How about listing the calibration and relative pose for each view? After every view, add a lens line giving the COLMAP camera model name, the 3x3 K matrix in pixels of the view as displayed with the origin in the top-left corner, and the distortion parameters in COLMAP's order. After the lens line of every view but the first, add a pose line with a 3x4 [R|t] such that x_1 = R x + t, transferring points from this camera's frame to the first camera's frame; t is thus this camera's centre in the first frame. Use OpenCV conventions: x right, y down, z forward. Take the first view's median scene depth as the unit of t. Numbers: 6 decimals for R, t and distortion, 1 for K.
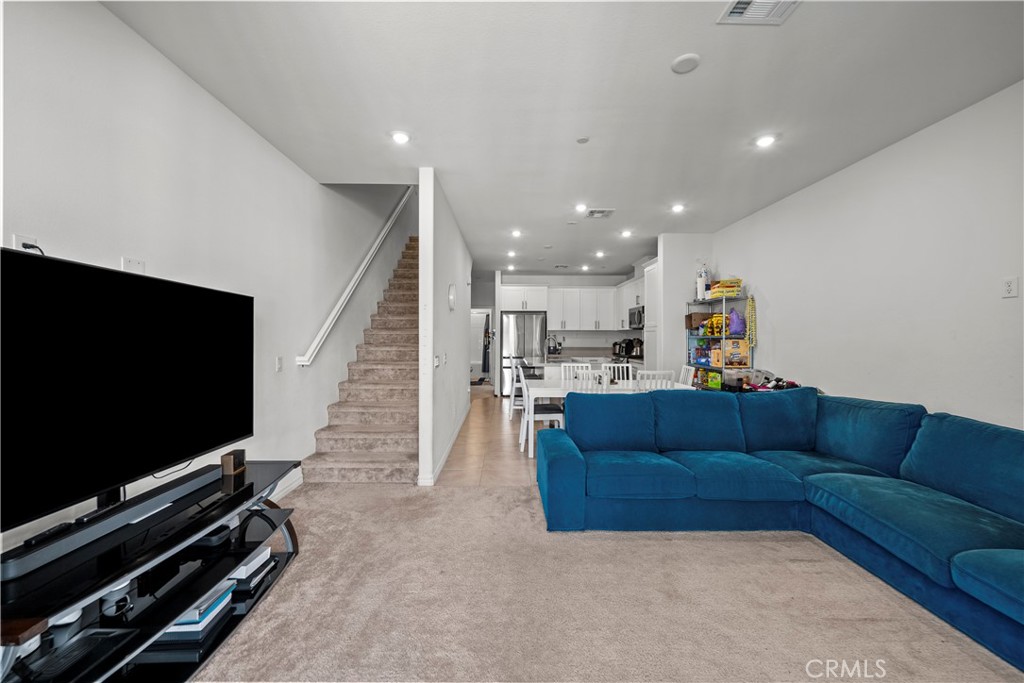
lens RADIAL K [[399.3, 0, 509.7], [0, 399.3, 339.2], [0, 0, 1]] dist [0.000029, -0.000527]
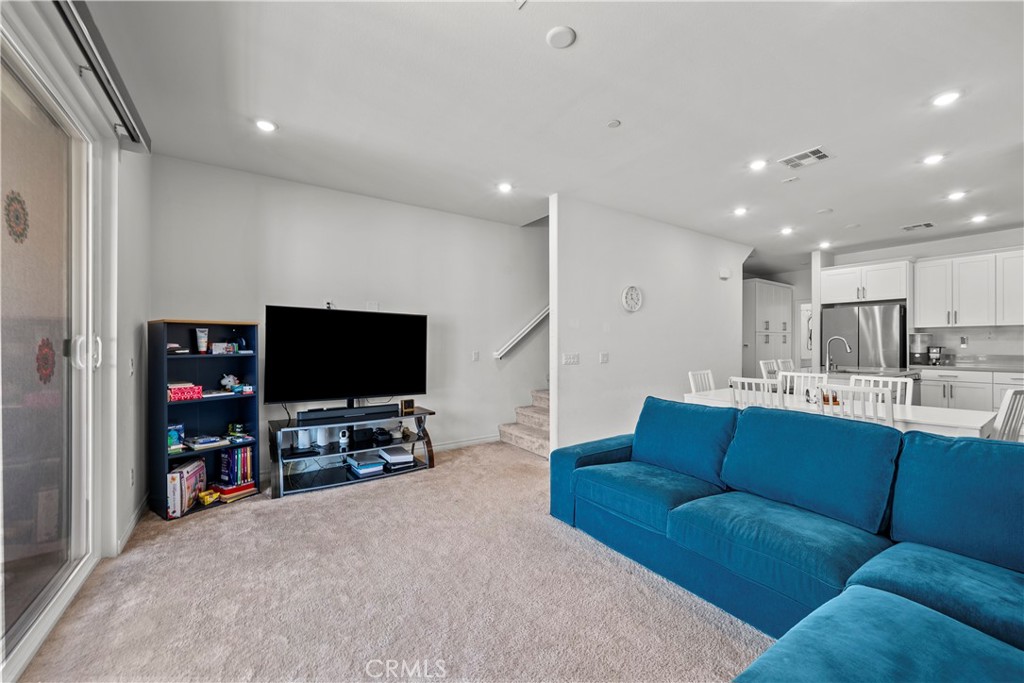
lens RADIAL K [[399.3, 0, 511.9], [0, 399.3, 343.2], [0, 0, 1]] dist [0.000029, -0.000527]
pose [[0.548603, -0.005419, -0.836065, 0.300487], [-0.001103, 0.999973, -0.007205, 0.009080], [0.836082, 0.004875, 0.548583, 0.103895]]
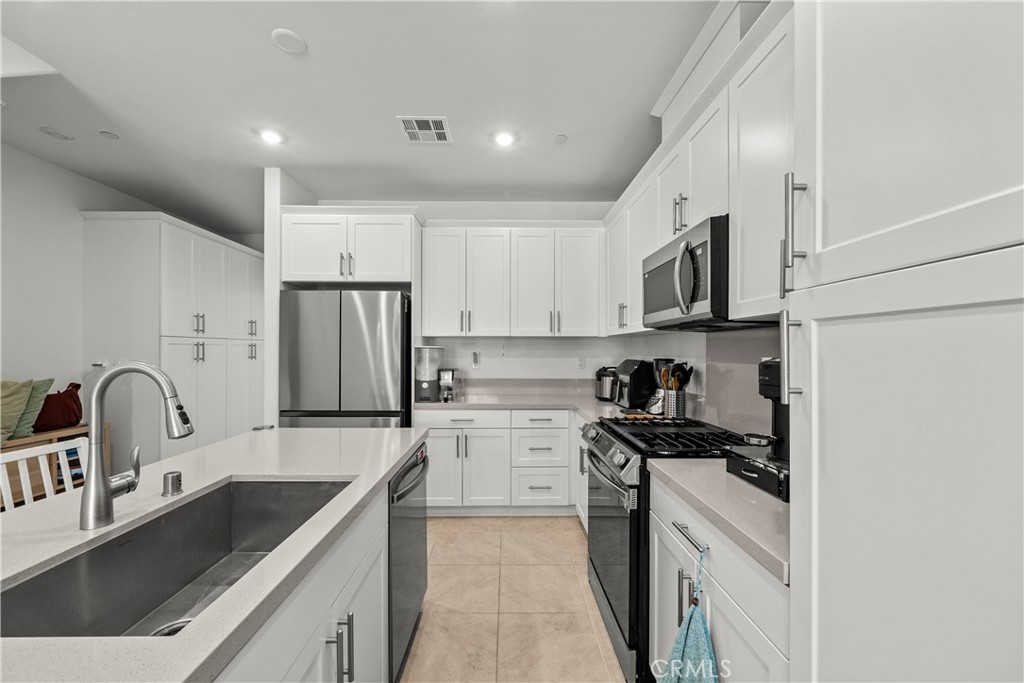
lens RADIAL K [[399.3, 0, 506.0], [0, 399.3, 349.5], [0, 0, 1]] dist [0.000029, -0.000527]
pose [[0.999959, -0.000498, -0.009063, 0.191641], [0.000446, 0.999983, -0.005762, -0.007764], [0.009066, 0.005758, 0.999942, 0.674526]]
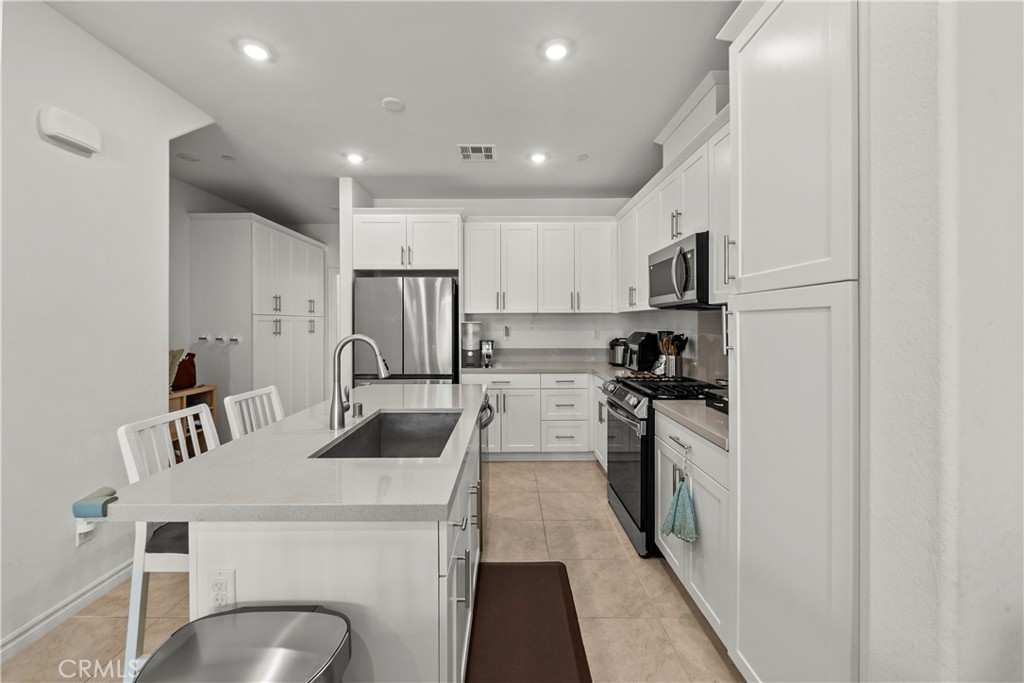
lens RADIAL K [[399.3, 0, 505.7], [0, 399.3, 322.8], [0, 0, 1]] dist [0.000029, -0.000527]
pose [[0.999779, -0.005376, -0.020320, 0.162089], [0.005284, 0.999976, -0.004570, -0.009613], [0.020344, 0.004462, 0.999783, 0.589438]]
